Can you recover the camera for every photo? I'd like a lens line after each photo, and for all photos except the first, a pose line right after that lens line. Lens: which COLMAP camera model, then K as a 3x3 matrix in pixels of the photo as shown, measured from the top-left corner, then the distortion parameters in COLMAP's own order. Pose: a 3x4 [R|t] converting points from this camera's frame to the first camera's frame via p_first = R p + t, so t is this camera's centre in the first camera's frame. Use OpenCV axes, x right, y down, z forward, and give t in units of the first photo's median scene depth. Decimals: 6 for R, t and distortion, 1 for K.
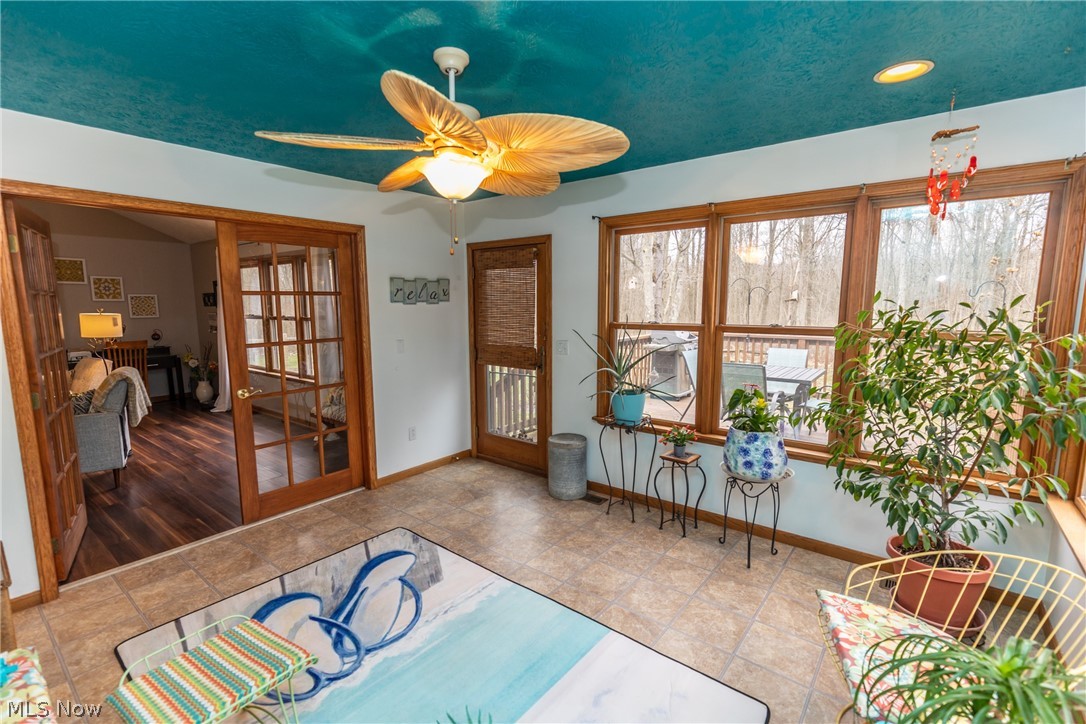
lens RADIAL K [[486.7, 0, 544.5], [0, 486.7, 362.3], [0, 0, 1]] dist [0.001285, -0.000235]
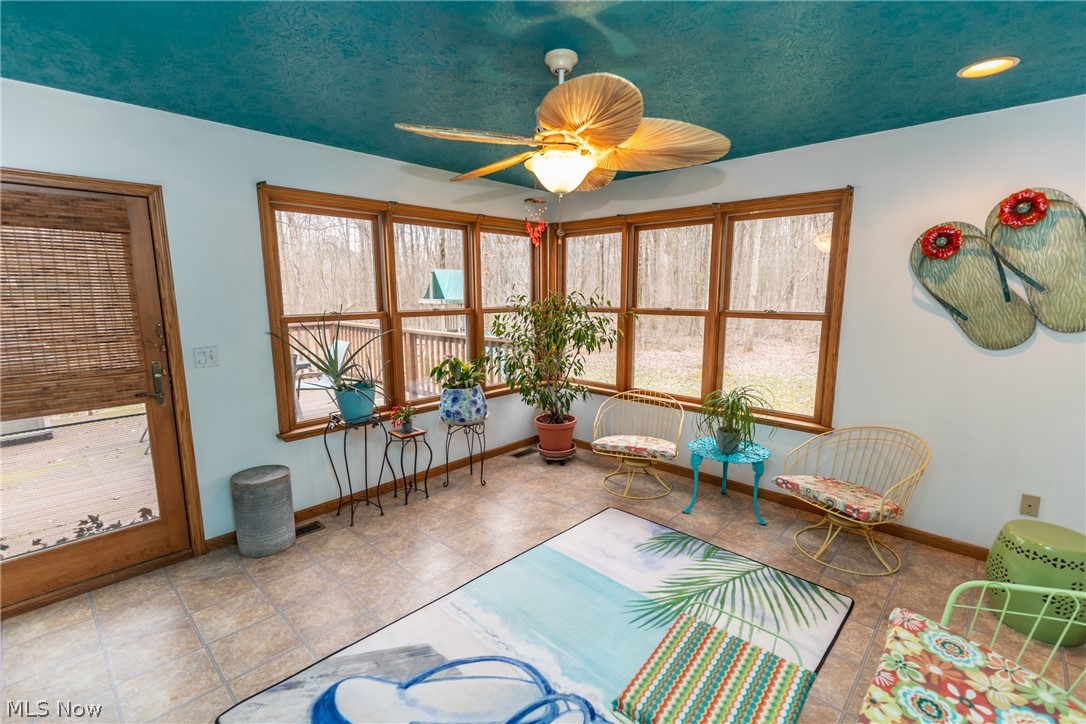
lens RADIAL K [[486.7, 0, 544.3], [0, 486.7, 364.2], [0, 0, 1]] dist [0.001285, -0.000235]
pose [[0.085774, -0.148898, 0.985125, -0.827095], [0.126387, 0.982408, 0.137483, -0.075767], [-0.988266, 0.112714, 0.103083, 0.623323]]
